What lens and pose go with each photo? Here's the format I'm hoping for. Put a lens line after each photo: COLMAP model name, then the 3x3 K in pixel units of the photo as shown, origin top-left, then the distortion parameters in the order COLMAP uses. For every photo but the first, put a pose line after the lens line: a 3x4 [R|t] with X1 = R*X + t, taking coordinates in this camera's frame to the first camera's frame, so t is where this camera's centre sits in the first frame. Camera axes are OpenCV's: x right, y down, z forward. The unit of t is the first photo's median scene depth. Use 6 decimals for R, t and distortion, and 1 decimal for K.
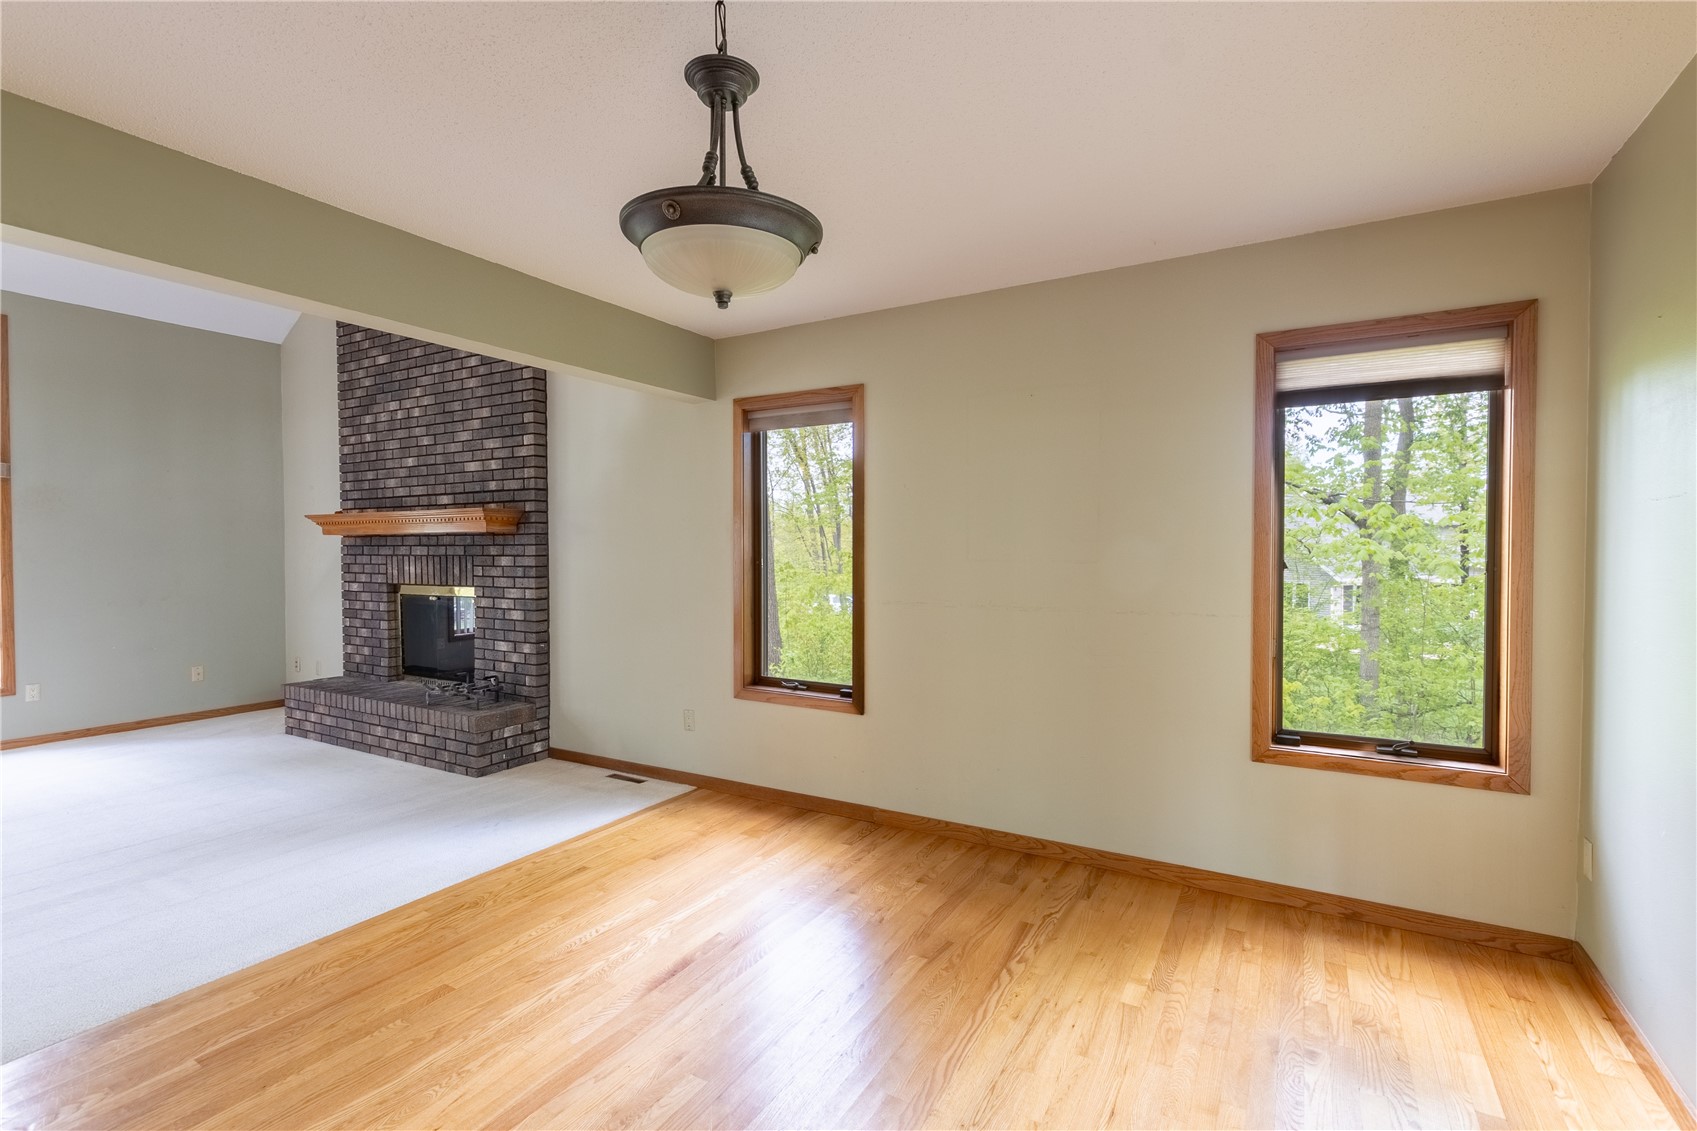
lens RADIAL K [[772.5, 0, 848.5], [0, 772.5, 565.5], [0, 0, 1]] dist [0.004501, 0.000415]
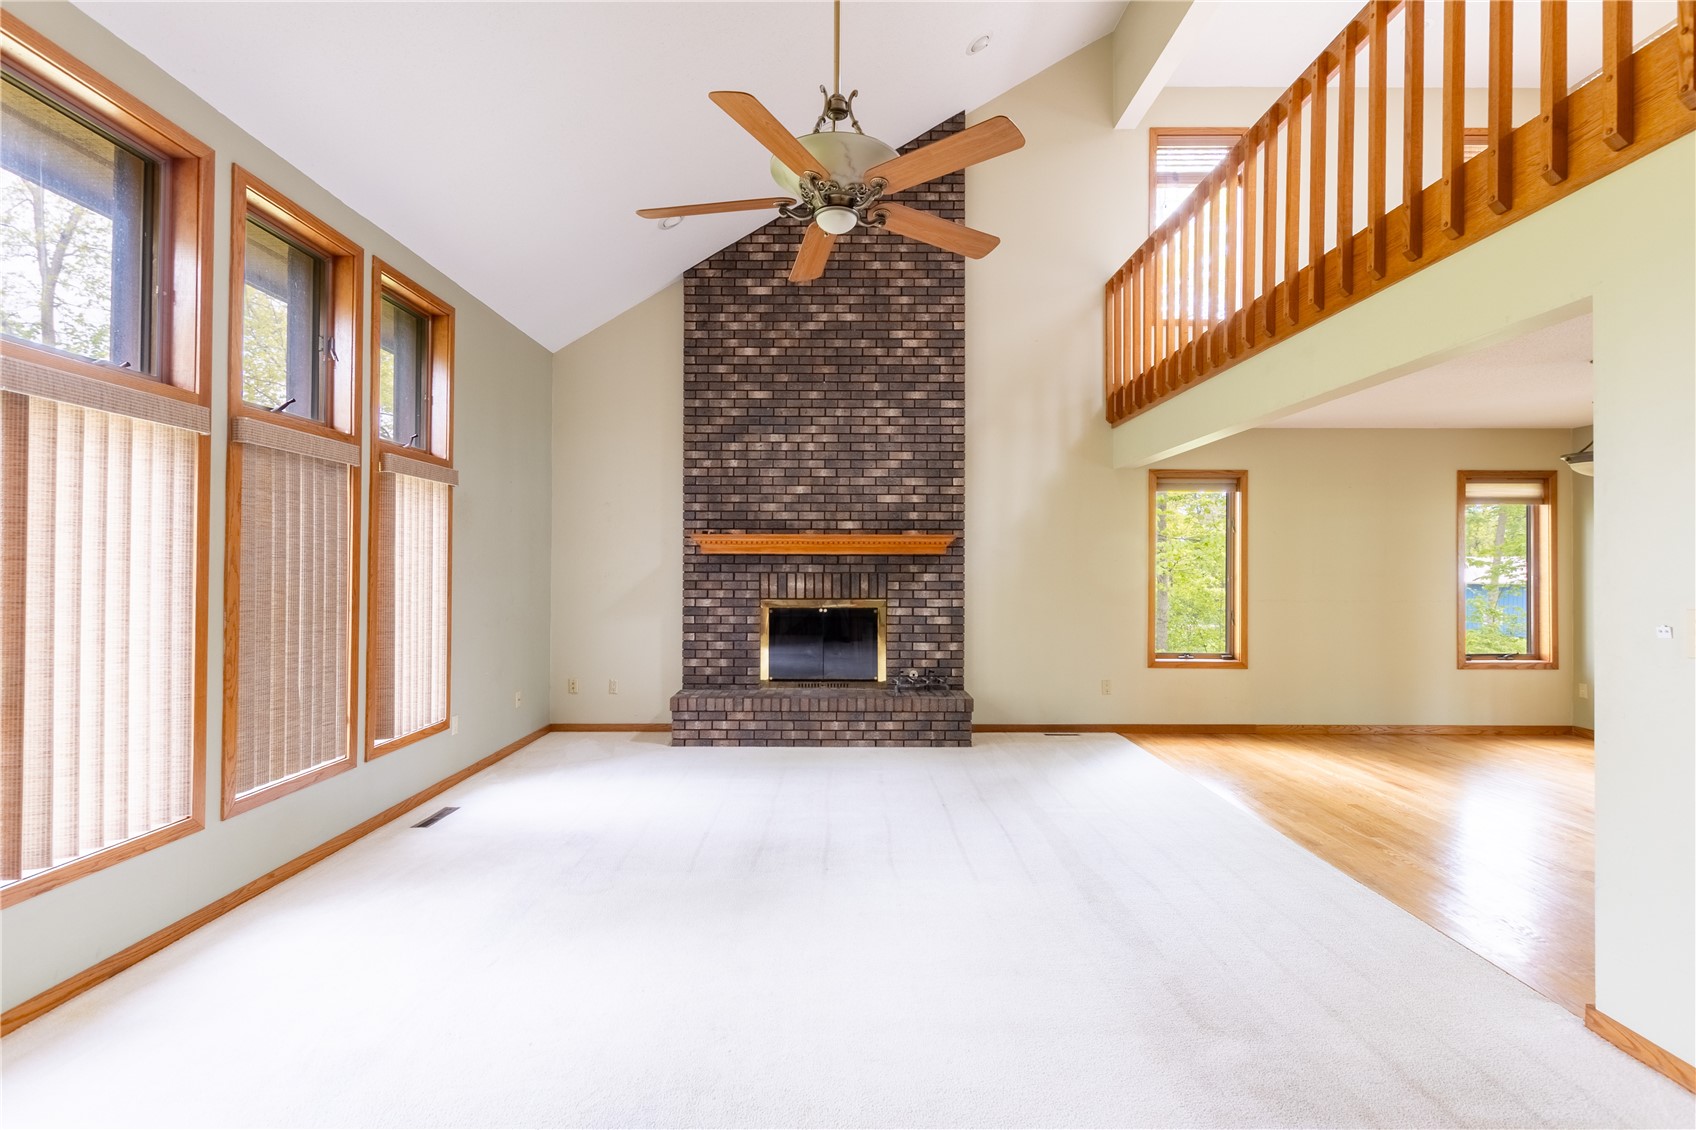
lens RADIAL K [[772.1, 0, 848.0], [0, 772.1, 565.0], [0, 0, 1]] dist [0.004501, 0.000415]
pose [[0.865689, 0.006949, 0.500535, -1.132881], [0.006934, 0.999641, -0.025871, 0.005610], [-0.500535, 0.025867, 0.865330, -0.005836]]
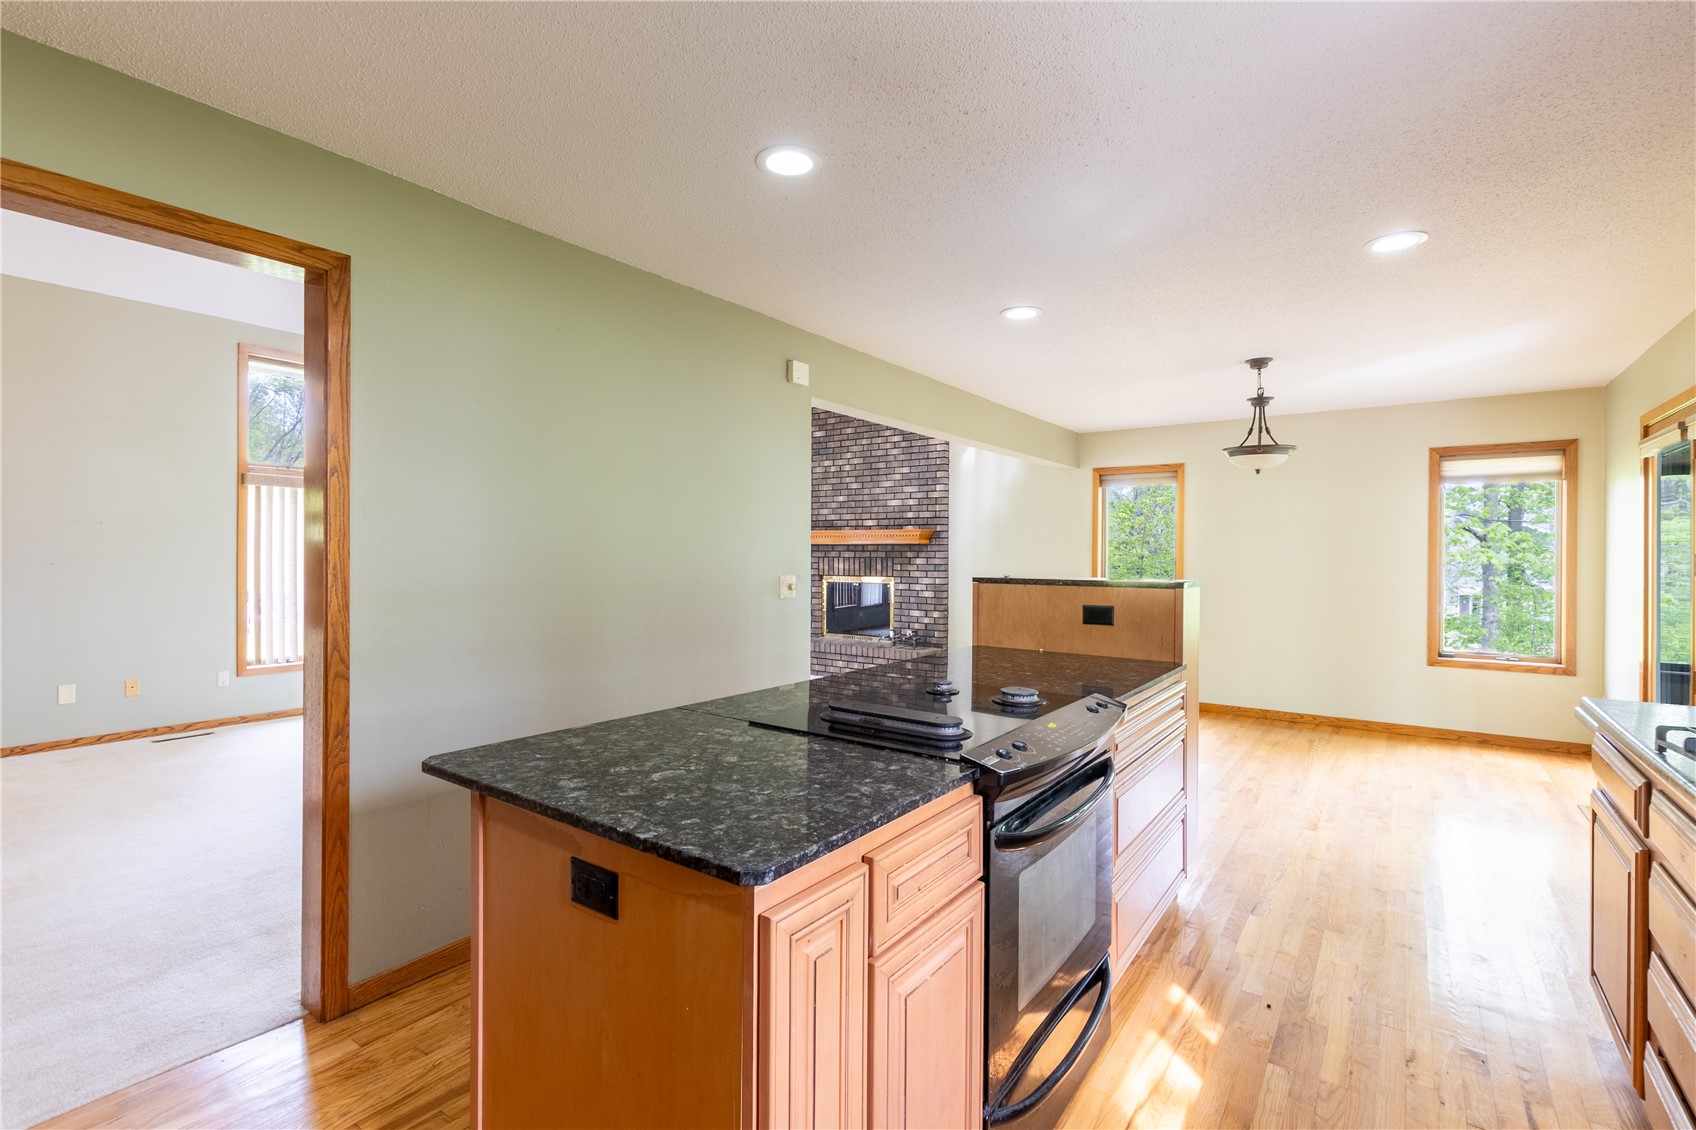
lens RADIAL K [[769.5, 0, 845.4], [0, 769.5, 558.1], [0, 0, 1]] dist [0.000767, -0.000148]
pose [[0.994763, 0.007867, -0.101908, -0.418751], [-0.009659, 0.999807, -0.017094, 0.016618], [0.101754, 0.017989, 0.994647, -0.611462]]
